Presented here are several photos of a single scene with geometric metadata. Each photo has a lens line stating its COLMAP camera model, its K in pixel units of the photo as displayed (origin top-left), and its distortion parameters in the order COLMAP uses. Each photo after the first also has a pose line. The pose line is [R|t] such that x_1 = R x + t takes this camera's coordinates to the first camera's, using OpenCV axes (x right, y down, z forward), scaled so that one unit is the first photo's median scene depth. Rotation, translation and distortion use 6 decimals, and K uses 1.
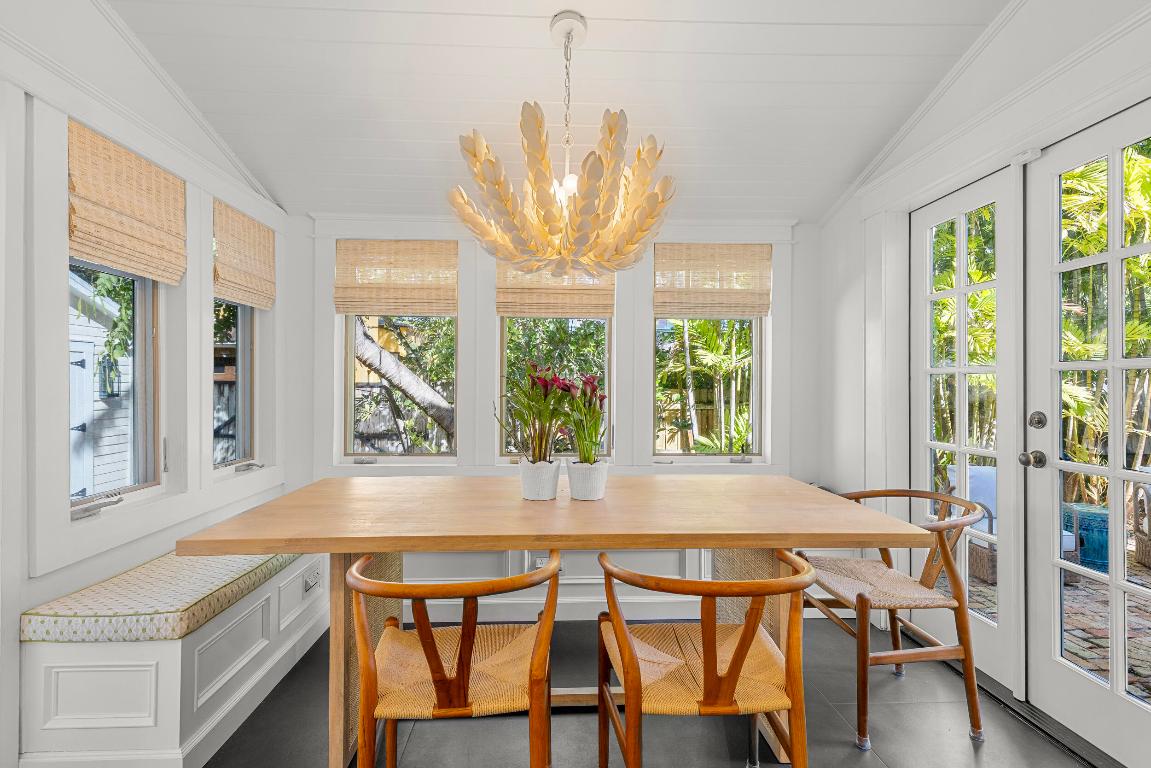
lens RADIAL K [[526.9, 0, 566.5], [0, 526.9, 385.5], [0, 0, 1]] dist [0.003727, -0.000122]
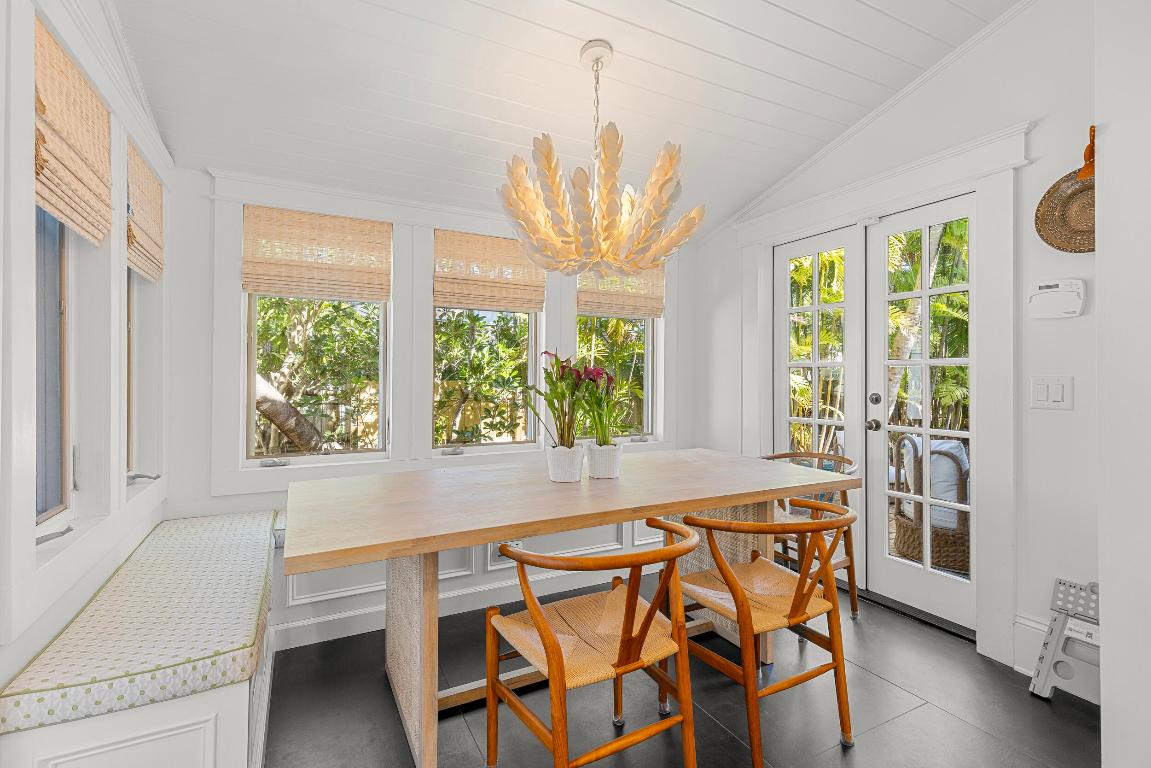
lens RADIAL K [[522.8, 0, 572.4], [0, 522.8, 376.4], [0, 0, 1]] dist [0.001553, -0.000506]
pose [[0.904850, -0.001765, 0.425727, -0.501969], [0.002389, 0.999997, -0.000932, 0.001233], [-0.425724, 0.001860, 0.904851, 0.024201]]
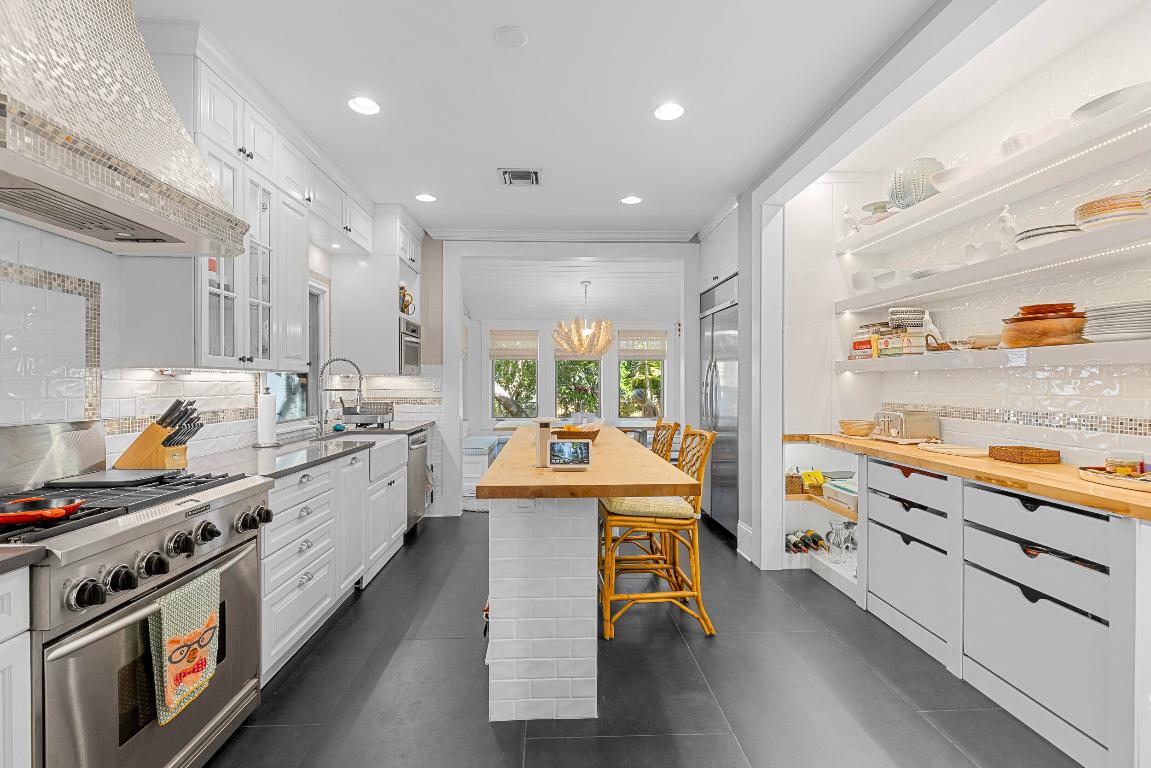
lens RADIAL K [[526.9, 0, 566.5], [0, 526.9, 385.5], [0, 0, 1]] dist [0.003727, -0.000122]
pose [[0.999987, -0.004000, -0.003129, -0.111211], [0.004014, 0.999982, 0.004411, -0.041288], [0.003111, -0.004424, 0.999985, -2.360309]]
